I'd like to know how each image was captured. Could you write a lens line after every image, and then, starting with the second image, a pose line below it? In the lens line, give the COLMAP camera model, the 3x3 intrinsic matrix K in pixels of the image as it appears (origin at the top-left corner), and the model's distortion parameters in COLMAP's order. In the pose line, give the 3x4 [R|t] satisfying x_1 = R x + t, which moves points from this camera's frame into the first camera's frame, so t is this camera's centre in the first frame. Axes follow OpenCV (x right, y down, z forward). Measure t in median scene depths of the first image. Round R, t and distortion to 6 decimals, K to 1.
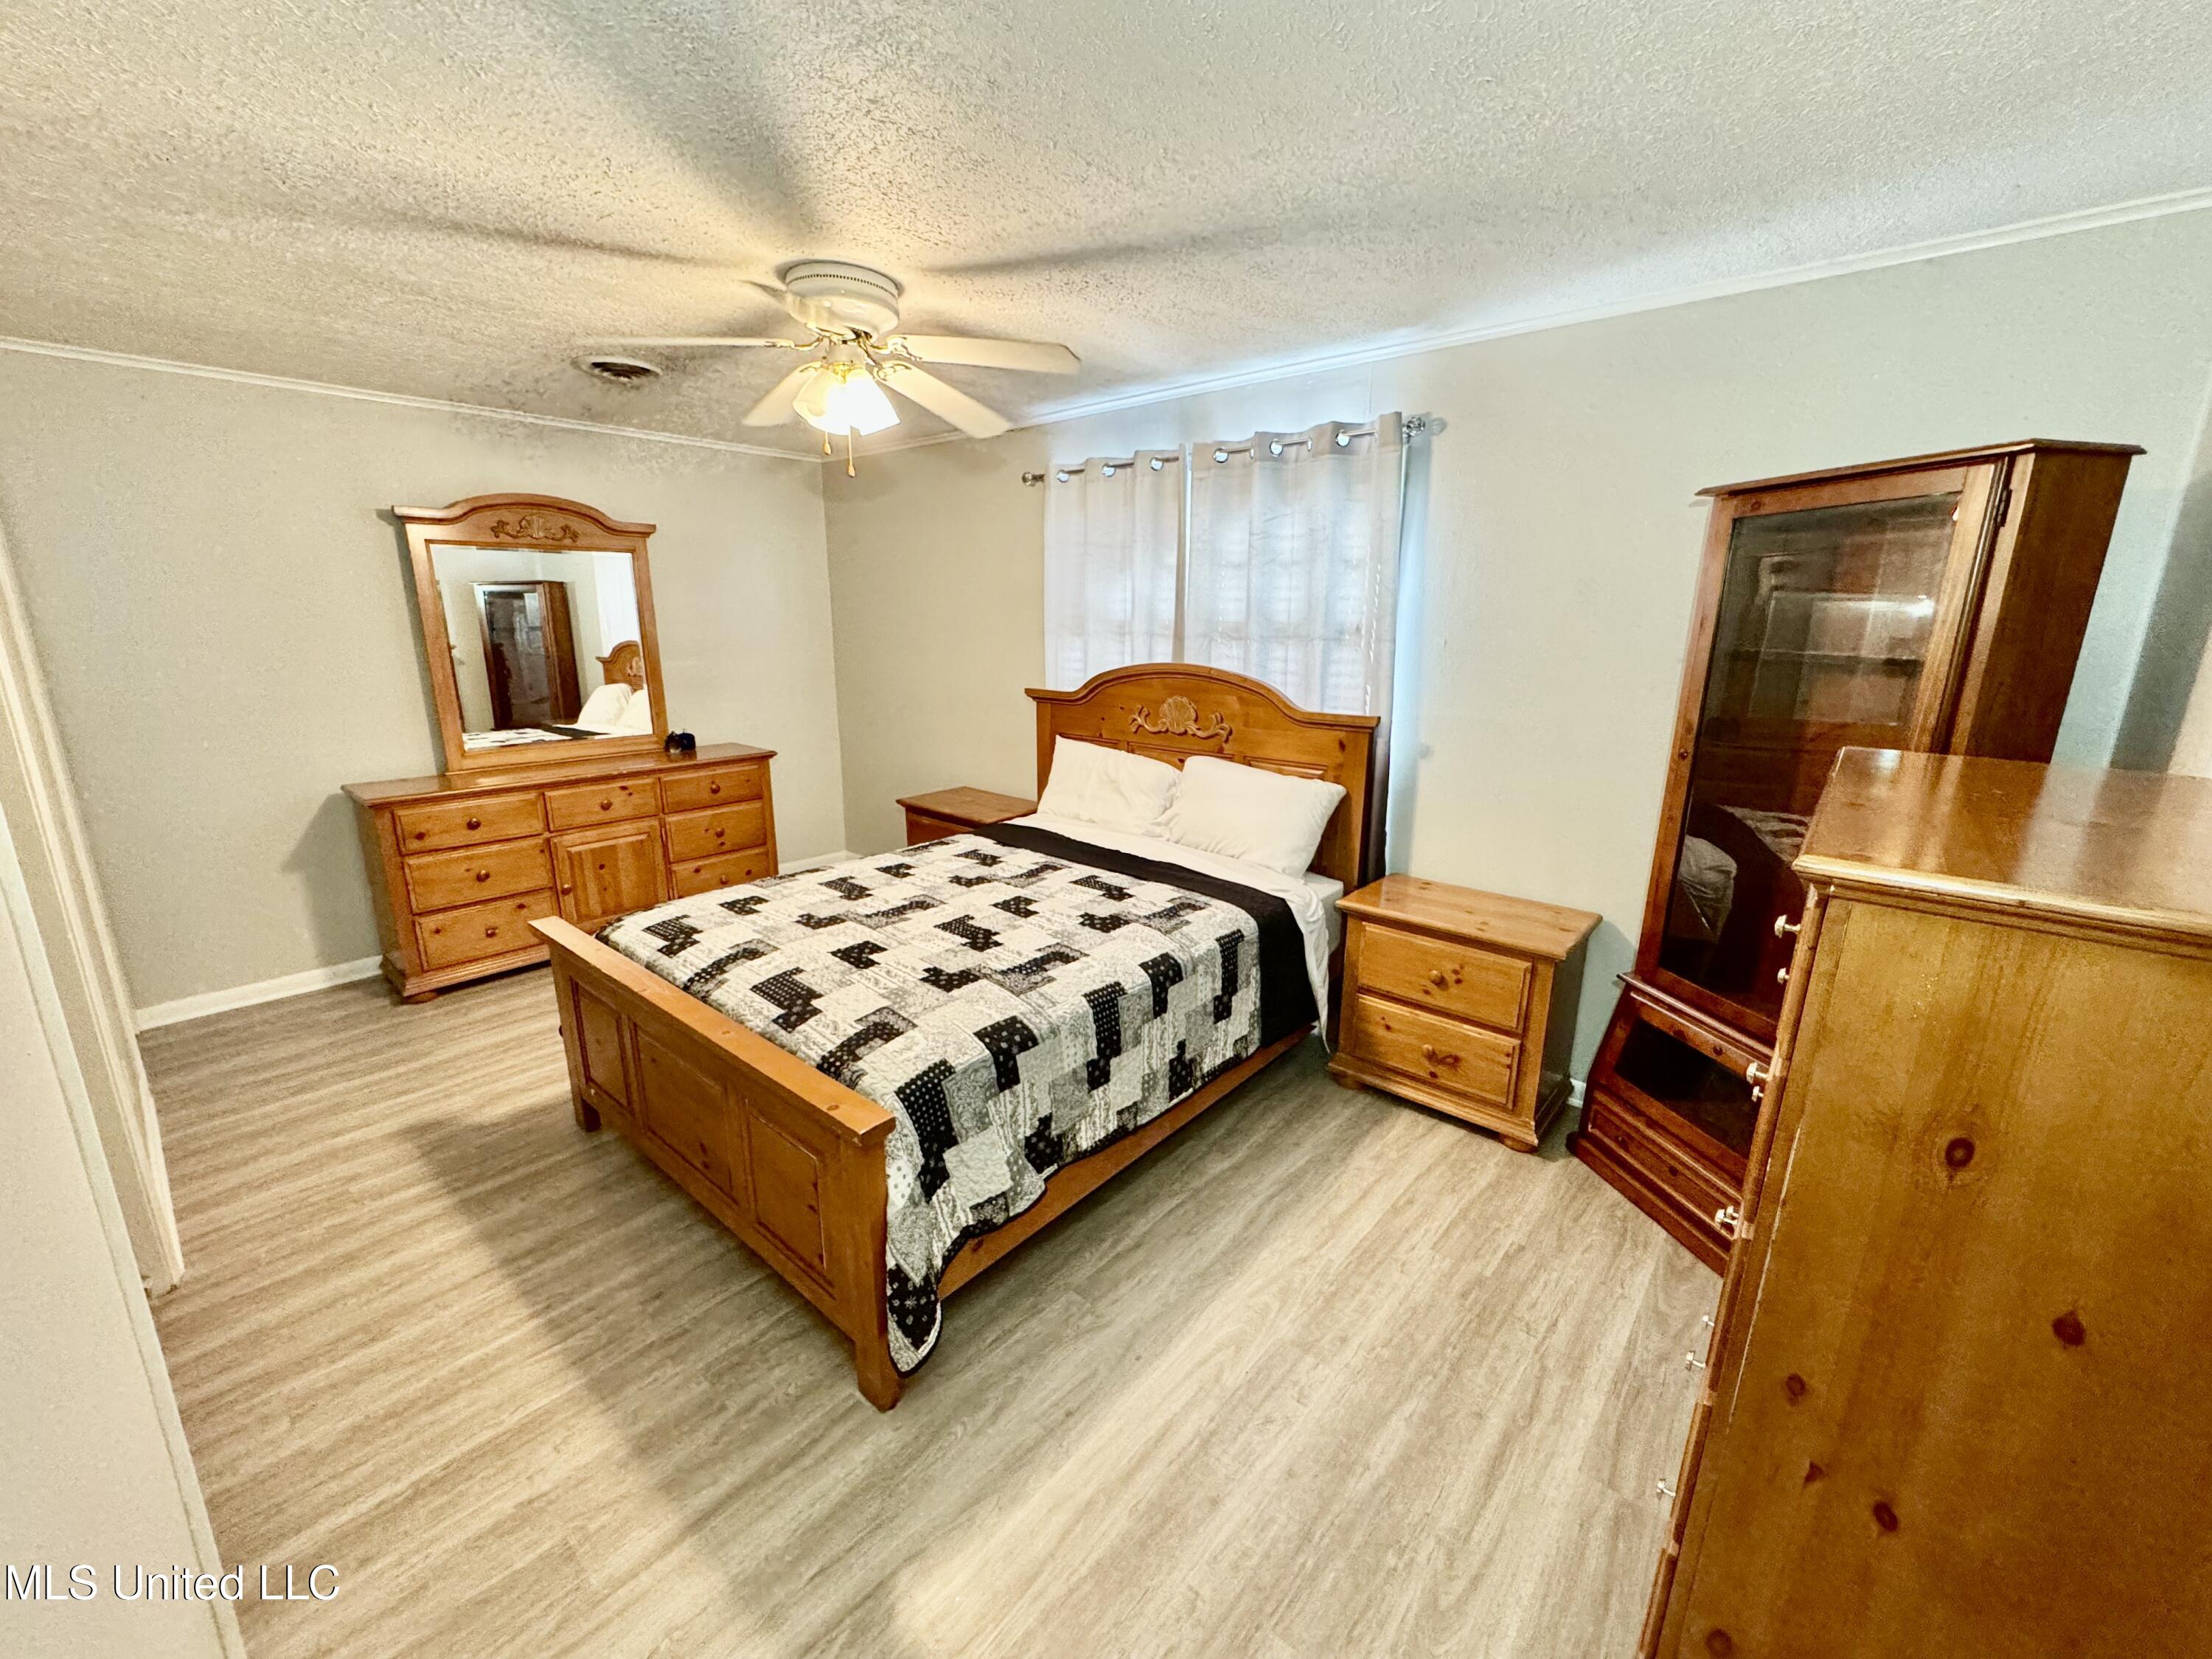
lens RADIAL K [[882.0, 0, 1099.8], [0, 882.0, 832.7], [0, 0, 1]] dist [-0.001045, -0.000145]
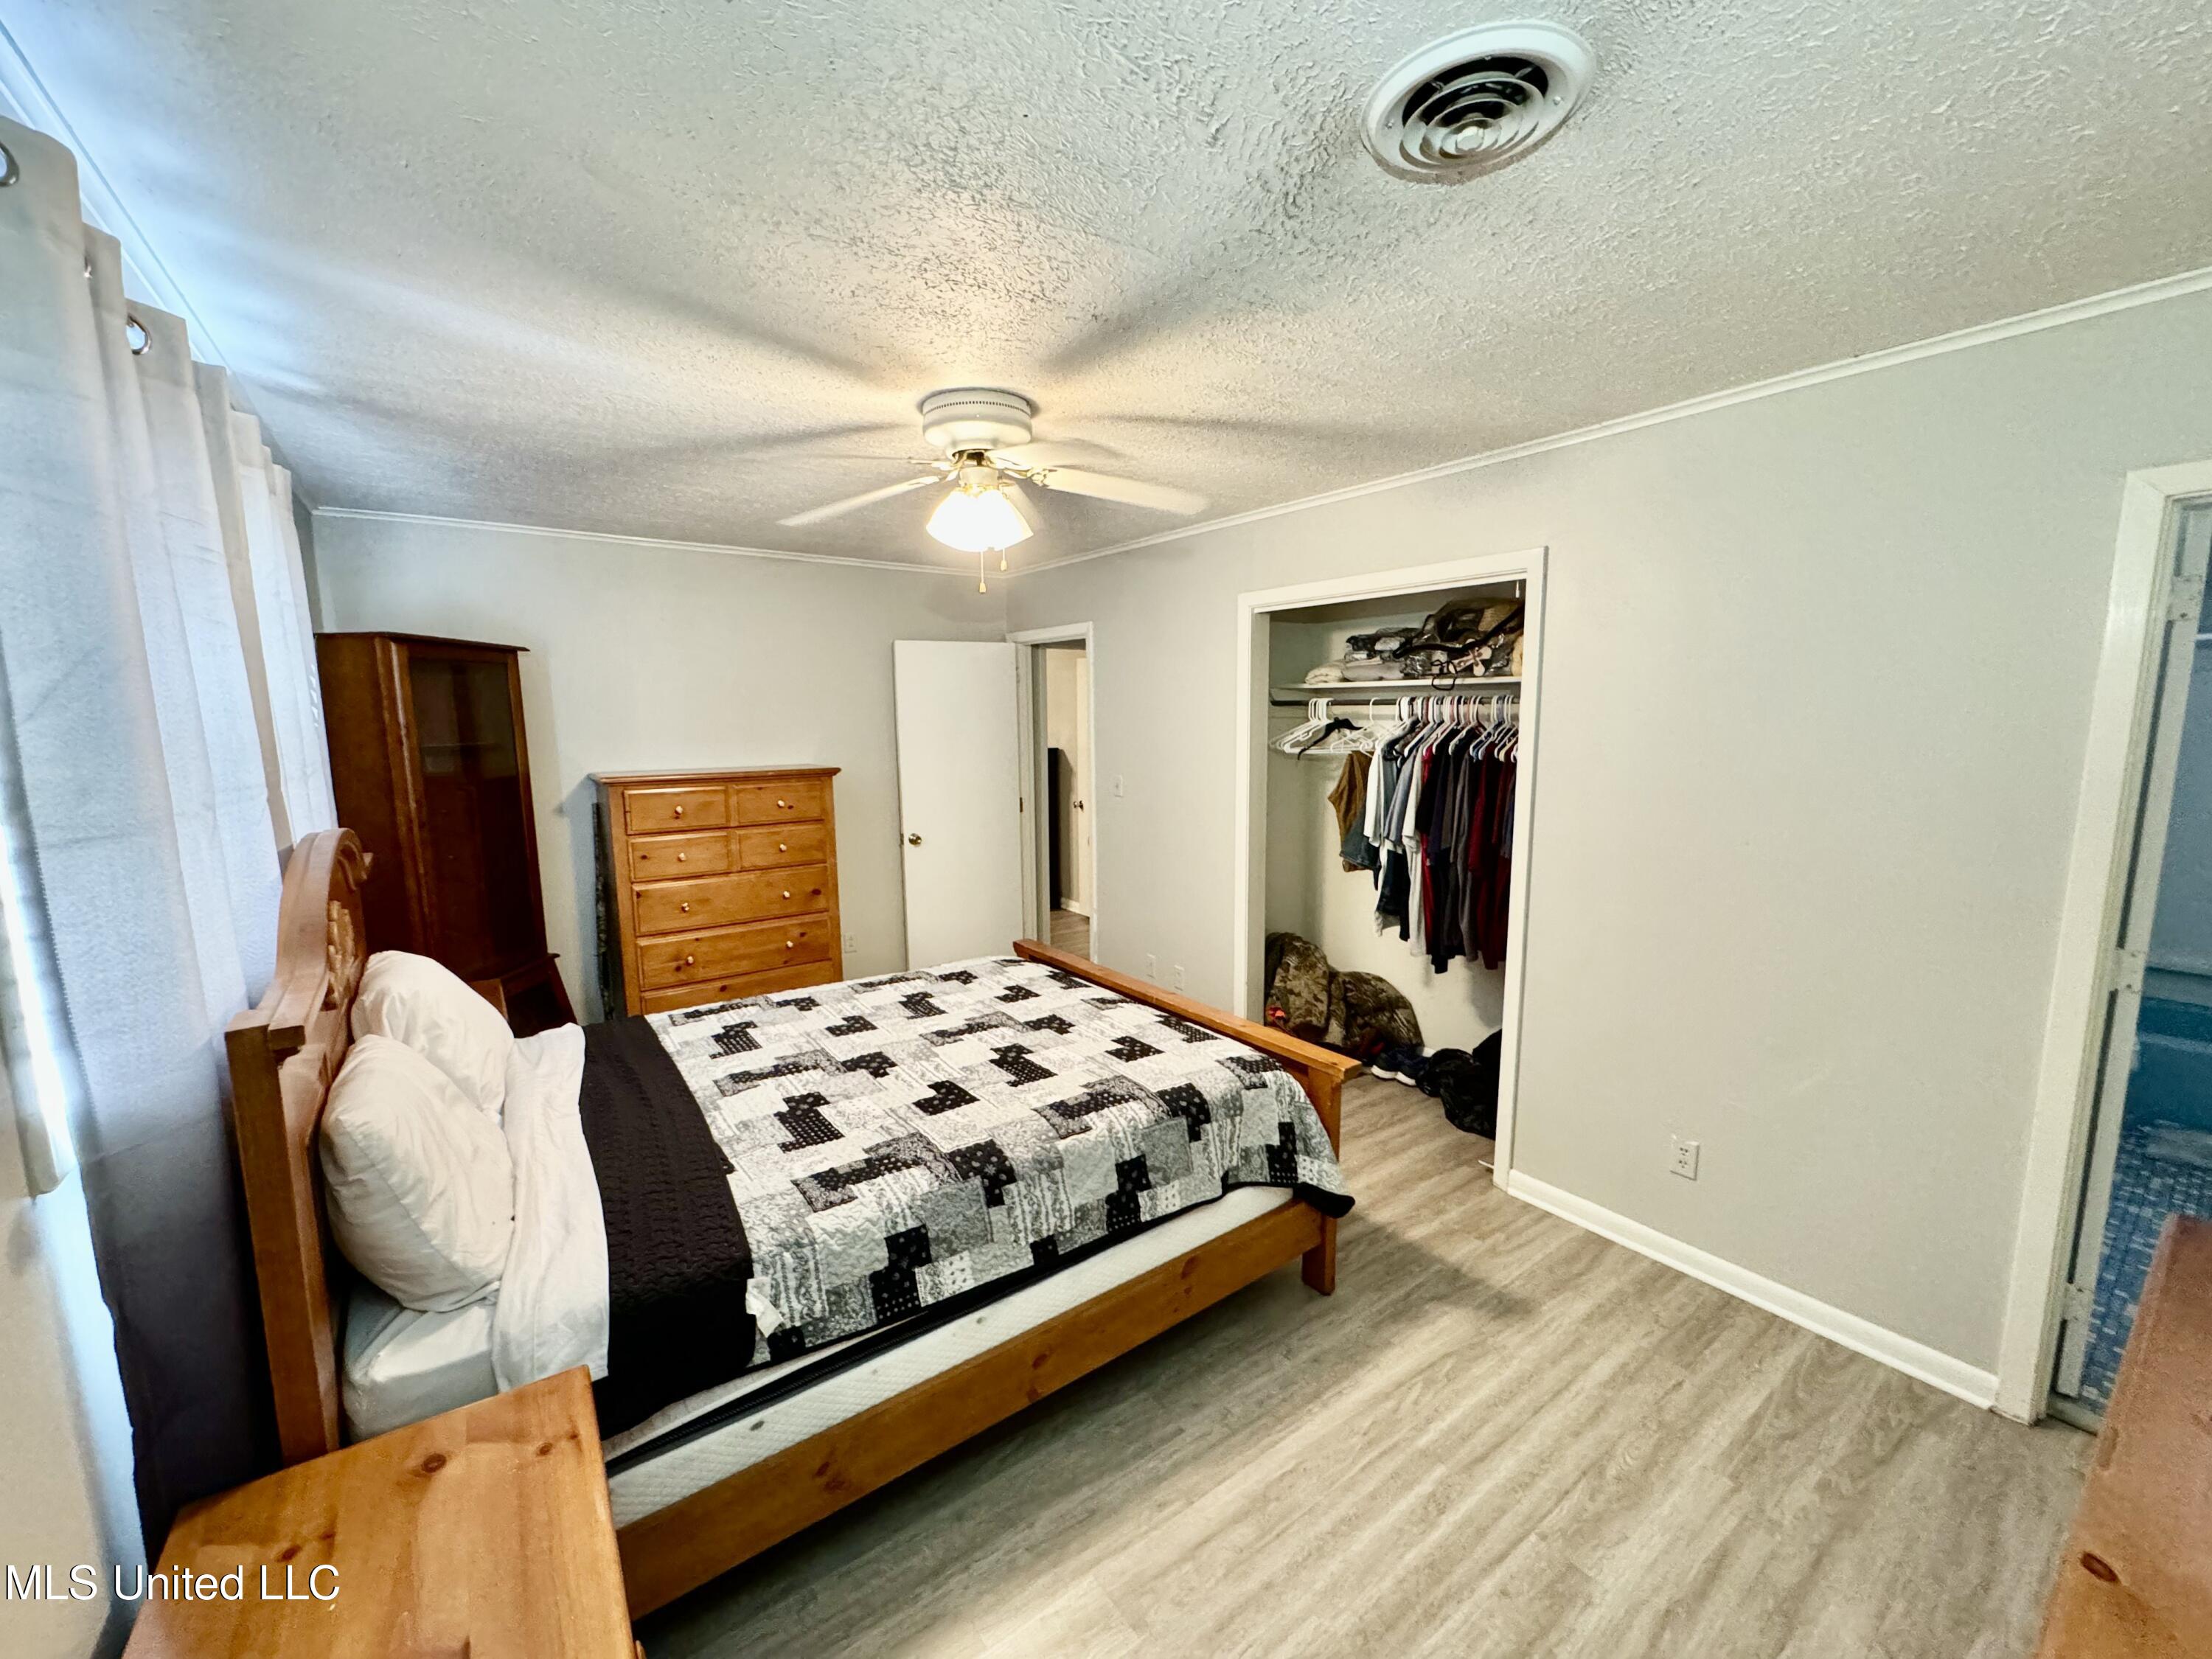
lens RADIAL K [[882.0, 0, 1097.2], [0, 882.0, 831.2], [0, 0, 1]] dist [-0.001045, -0.000145]
pose [[-0.974800, -0.030144, 0.221034, -0.578691], [0.053919, 0.929613, 0.364570, -0.465707], [-0.216466, 0.367301, -0.904562, 1.793758]]
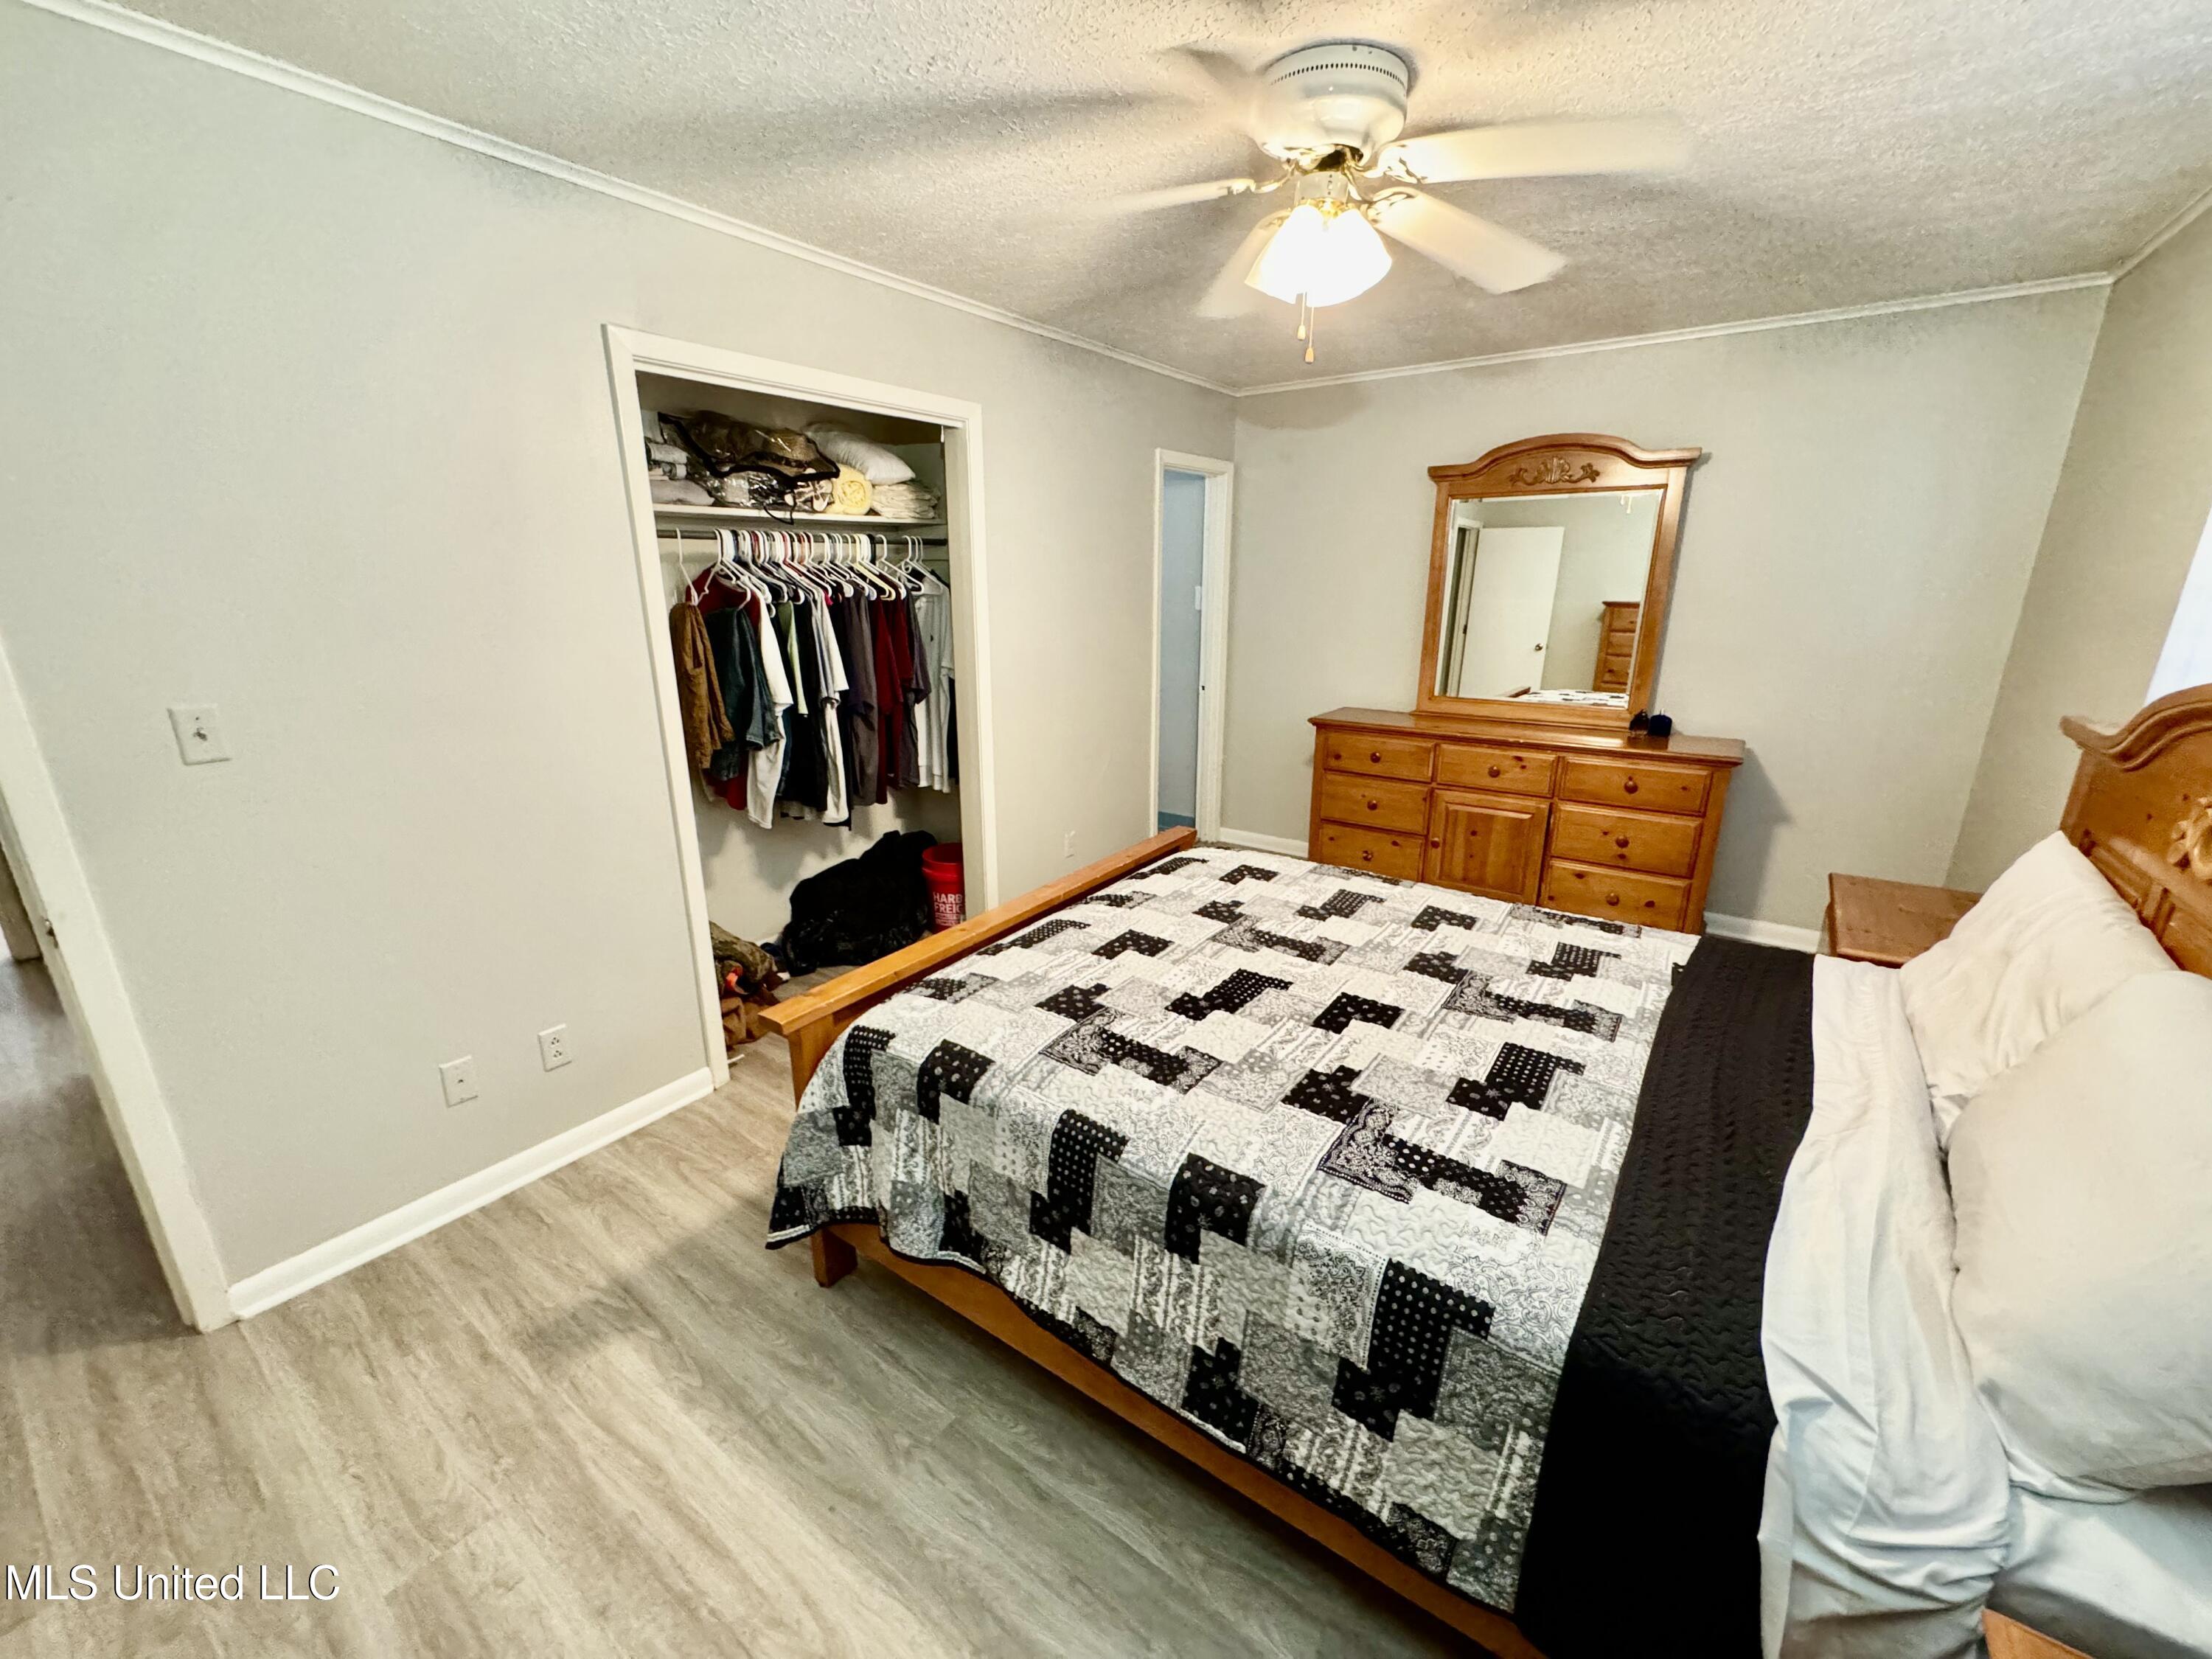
lens RADIAL K [[882.0, 0, 1109.2], [0, 882.0, 831.6], [0, 0, 1]] dist [-0.001045, -0.000145]
pose [[0.098003, 0.272955, -0.957022, 0.476719], [-0.236624, 0.940464, 0.244001, -0.157832], [0.966646, 0.202542, 0.156756, 0.727614]]
